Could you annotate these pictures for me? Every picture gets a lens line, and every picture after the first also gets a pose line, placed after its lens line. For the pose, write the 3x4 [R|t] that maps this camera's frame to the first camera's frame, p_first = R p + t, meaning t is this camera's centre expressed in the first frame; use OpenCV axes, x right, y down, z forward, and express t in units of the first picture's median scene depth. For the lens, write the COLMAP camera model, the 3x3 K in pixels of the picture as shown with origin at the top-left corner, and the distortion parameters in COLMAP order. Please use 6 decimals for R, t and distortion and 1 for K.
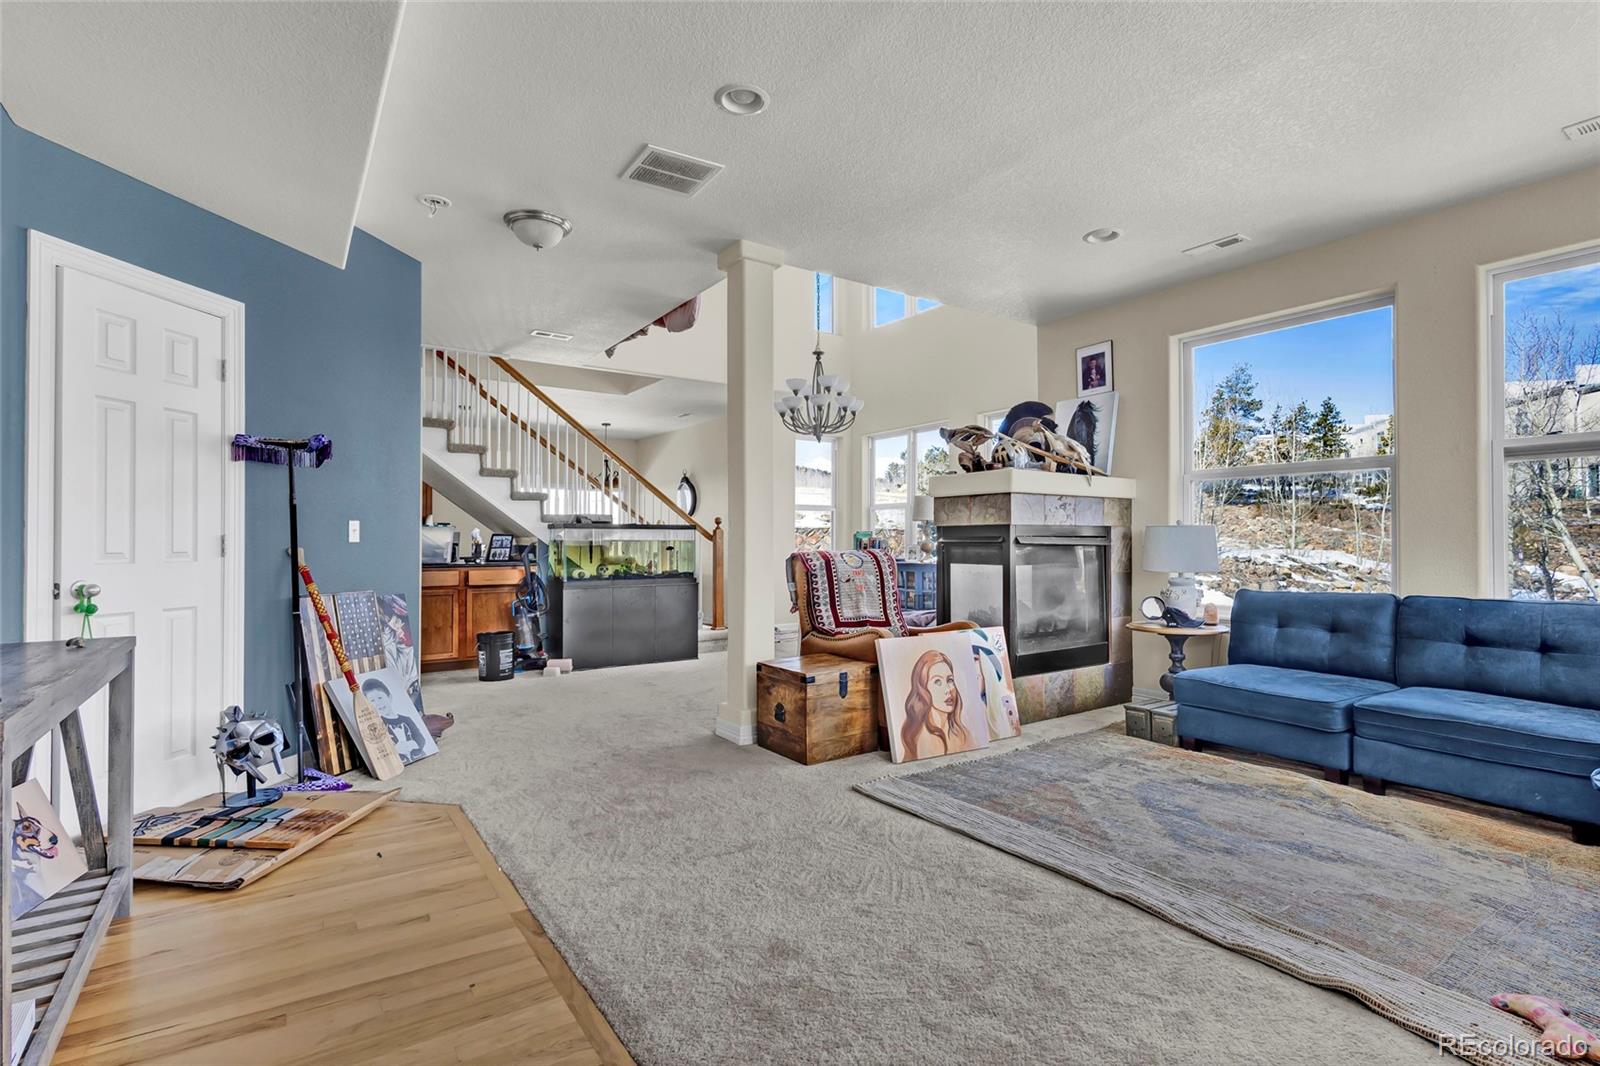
lens RADIAL K [[759.4, 0, 798.4], [0, 759.4, 532.5], [0, 0, 1]] dist [0.009521, -0.000379]
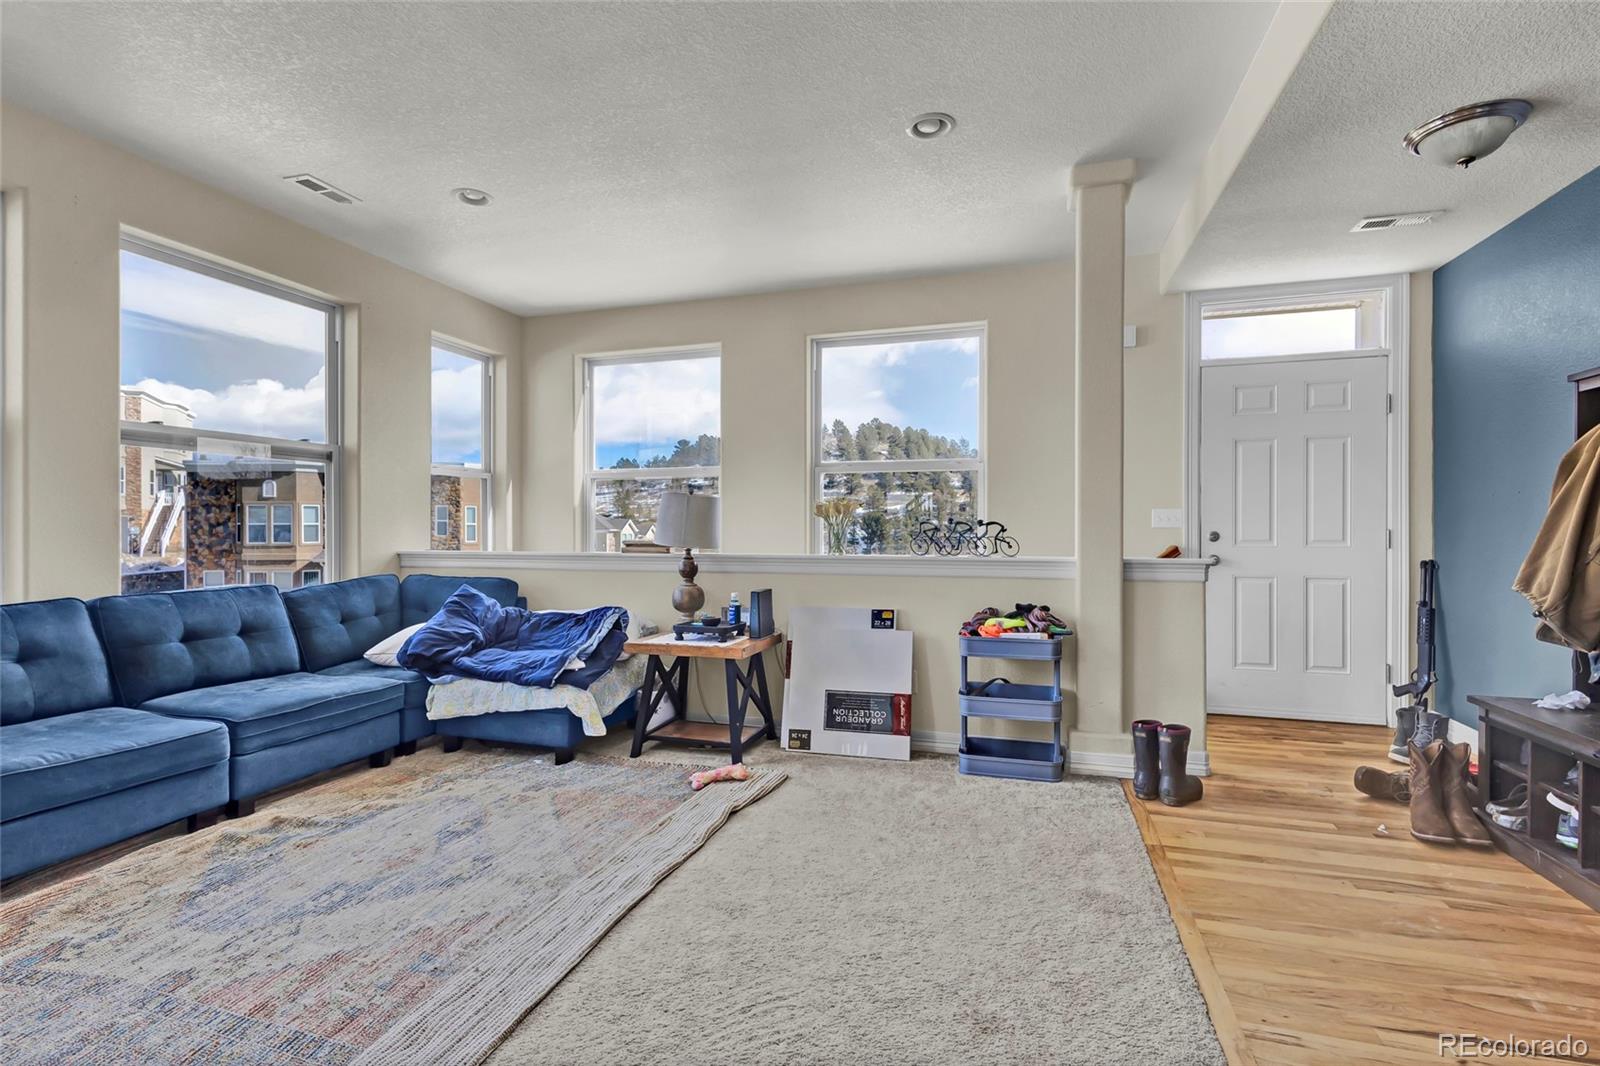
lens RADIAL K [[759.4, 0, 802.1], [0, 759.4, 532.9], [0, 0, 1]] dist [0.009521, -0.000379]
pose [[-0.620131, -0.000270, 0.784498, -0.352130], [-0.002944, 0.999994, -0.001982, 0.016047], [-0.784493, -0.003539, -0.620128, 1.087059]]
